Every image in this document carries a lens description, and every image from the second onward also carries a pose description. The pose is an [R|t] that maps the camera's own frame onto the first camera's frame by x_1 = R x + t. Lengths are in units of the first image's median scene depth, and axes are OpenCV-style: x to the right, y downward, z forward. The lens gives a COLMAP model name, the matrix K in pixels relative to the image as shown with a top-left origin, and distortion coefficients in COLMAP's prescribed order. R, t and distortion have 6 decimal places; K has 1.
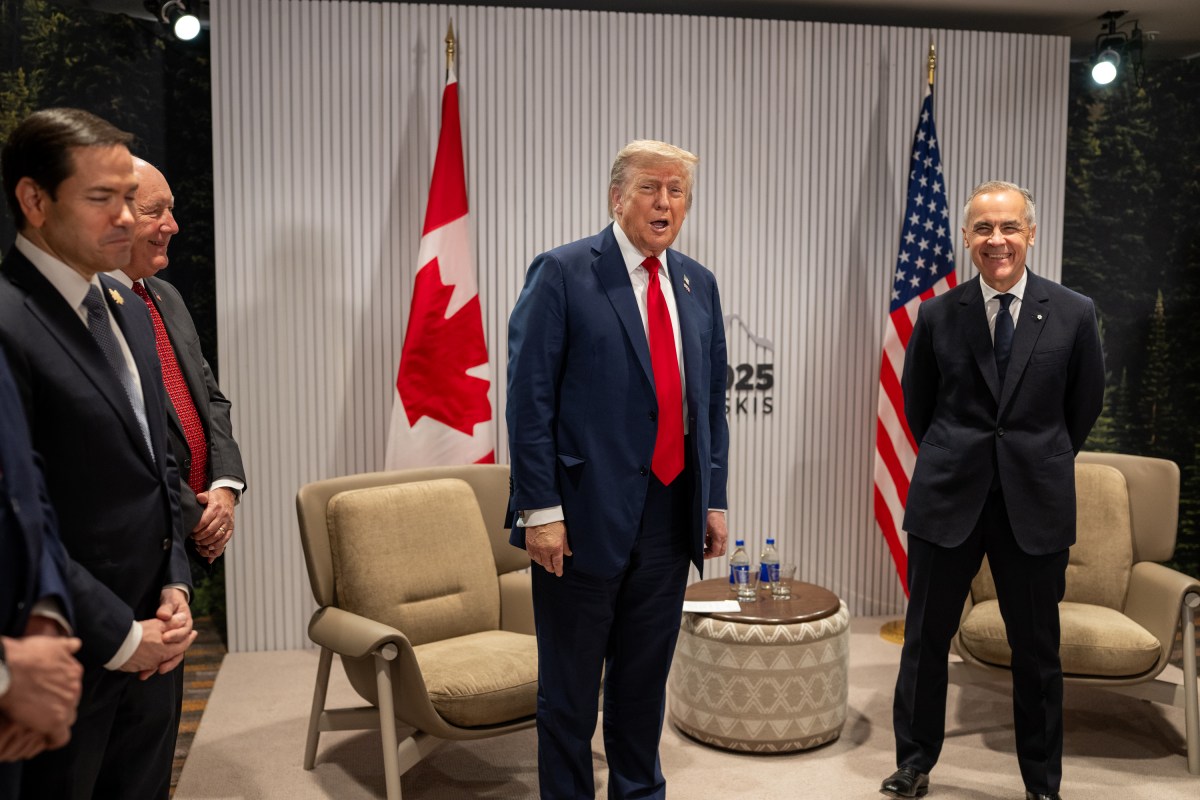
lens RADIAL K [[1129.1, 0, 595.3], [0, 1129.1, 396.0], [0, 0, 1]] dist [-0.083977, 0.084562]
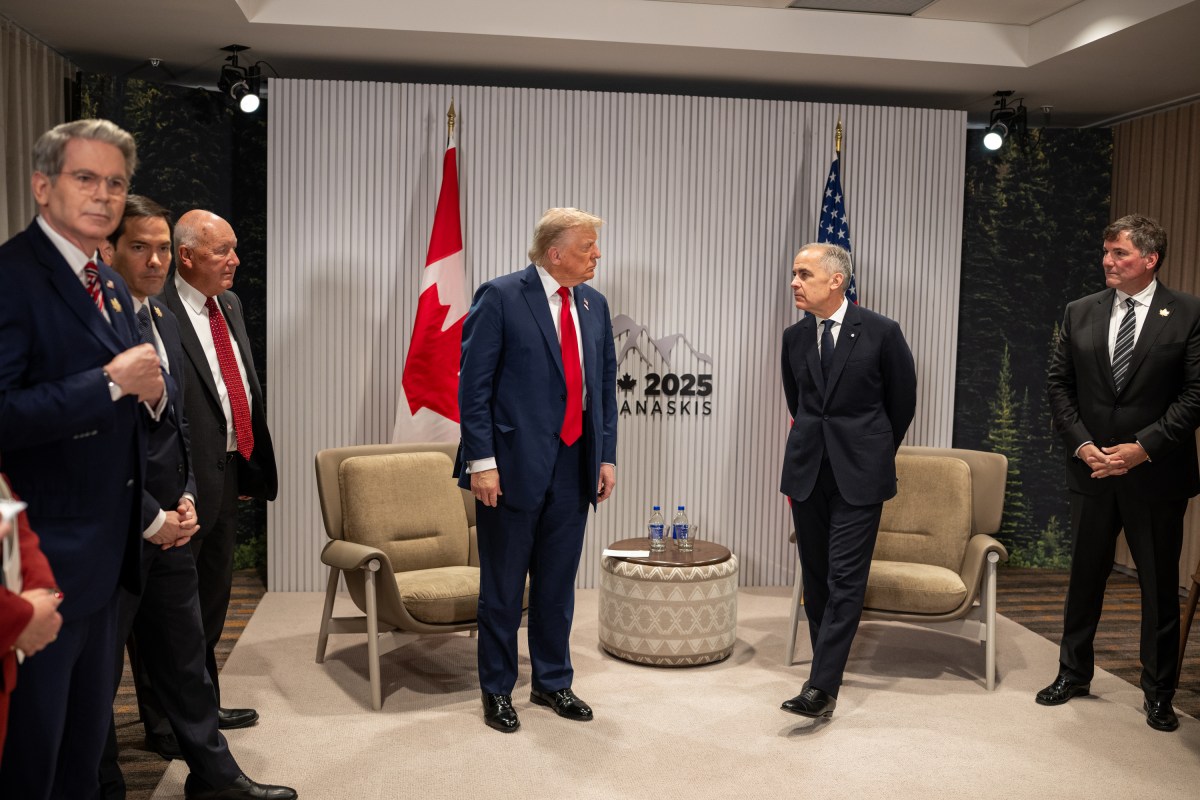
lens RADIAL K [[1123.1, 0, 600.0], [0, 1123.1, 400.0], [0, 0, 1]] dist [-0.078557, 0.057019]
pose [[0.998517, 0.023954, -0.048897, 0.124924], [-0.024913, 0.999508, -0.019080, 0.032913], [0.048416, 0.020270, 0.998622, -0.295704]]
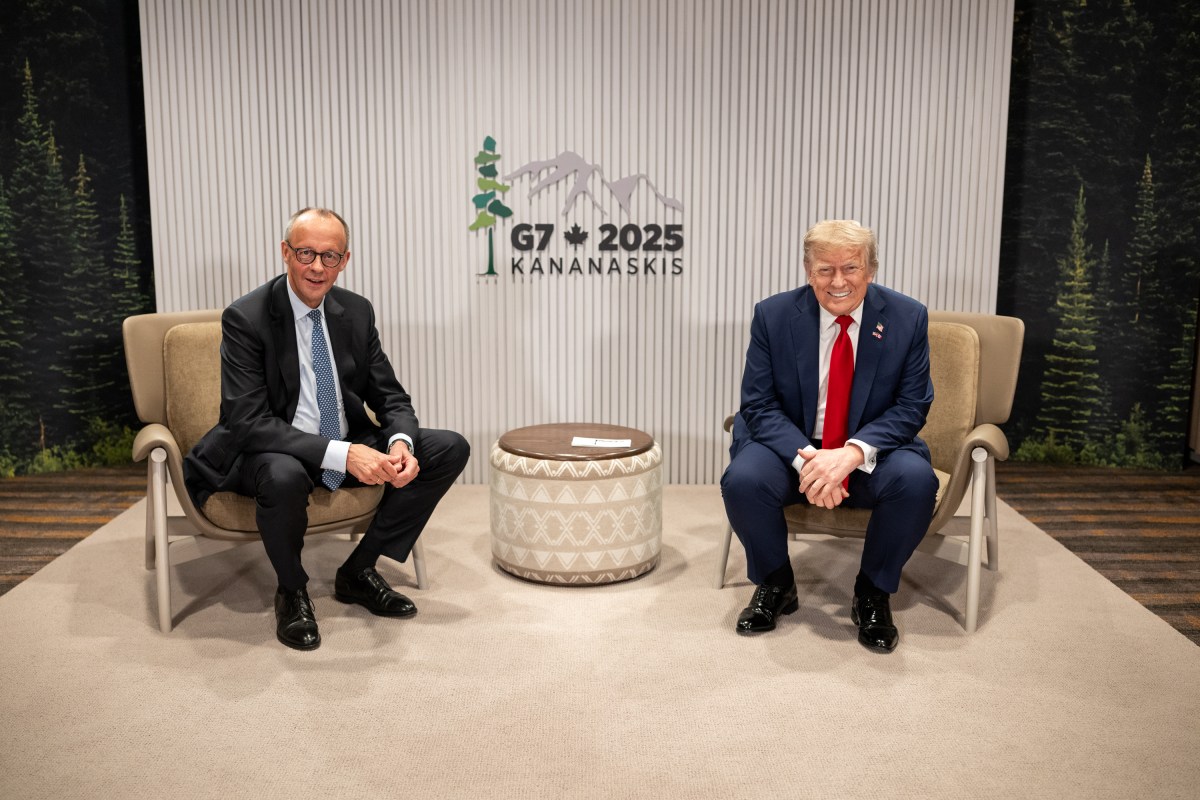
lens RADIAL K [[1149.3, 0, 600.0], [0, 1149.3, 400.0], [0, 0, 1]] dist [-0.090653, 0.112002]
pose [[0.982873, 0.033584, -0.181201, 0.355406], [-0.018655, 0.996336, 0.083470, 0.055159], [0.183340, -0.078660, 0.979897, -0.022191]]
